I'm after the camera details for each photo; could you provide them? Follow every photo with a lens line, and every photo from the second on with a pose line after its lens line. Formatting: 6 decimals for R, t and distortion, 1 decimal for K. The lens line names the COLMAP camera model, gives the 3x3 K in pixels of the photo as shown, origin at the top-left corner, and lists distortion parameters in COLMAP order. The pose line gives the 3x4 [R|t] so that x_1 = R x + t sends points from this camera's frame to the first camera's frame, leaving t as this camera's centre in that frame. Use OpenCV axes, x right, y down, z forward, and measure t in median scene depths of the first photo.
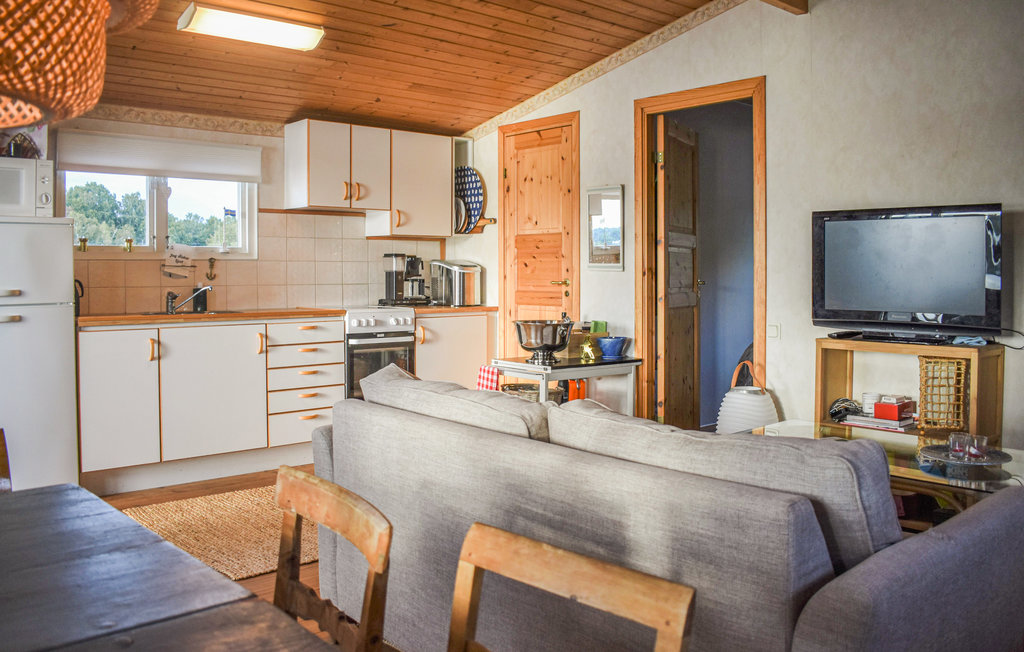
lens RADIAL K [[862.3, 0, 511.1], [0, 862.3, 287.9], [0, 0, 1]] dist [-0.005493, -0.003094]
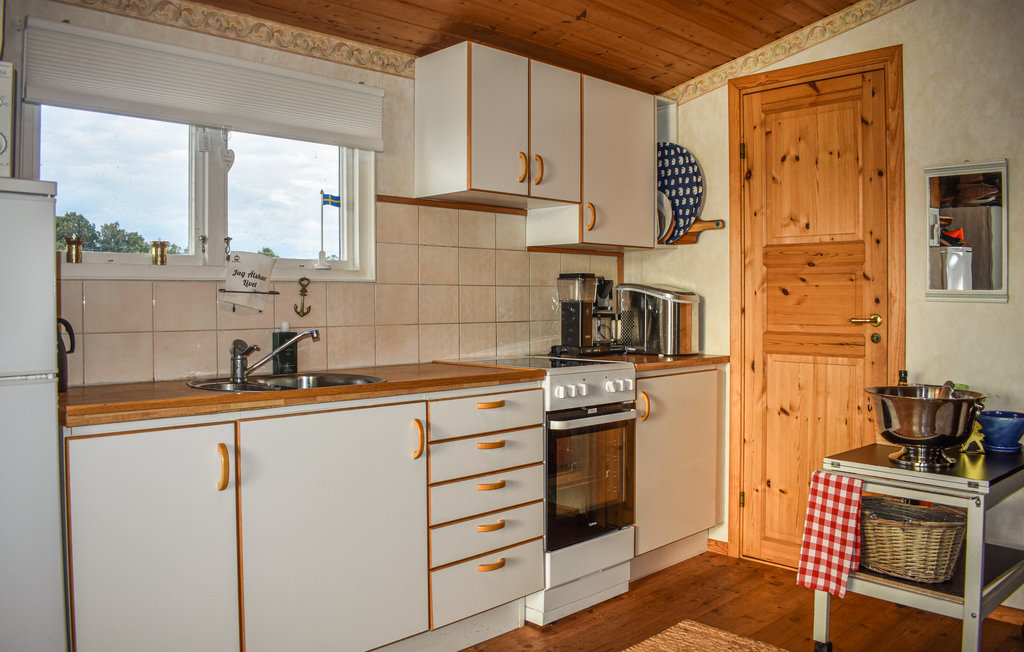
lens RADIAL K [[824.2, 0, 545.3], [0, 824.2, 311.6], [0, 0, 1]] dist [-0.047072, 0.001205]
pose [[0.996898, 0.000358, 0.078702, -0.217450], [-0.000005, 0.999990, -0.004483, -0.009614], [-0.078703, 0.004468, 0.996888, 0.423039]]
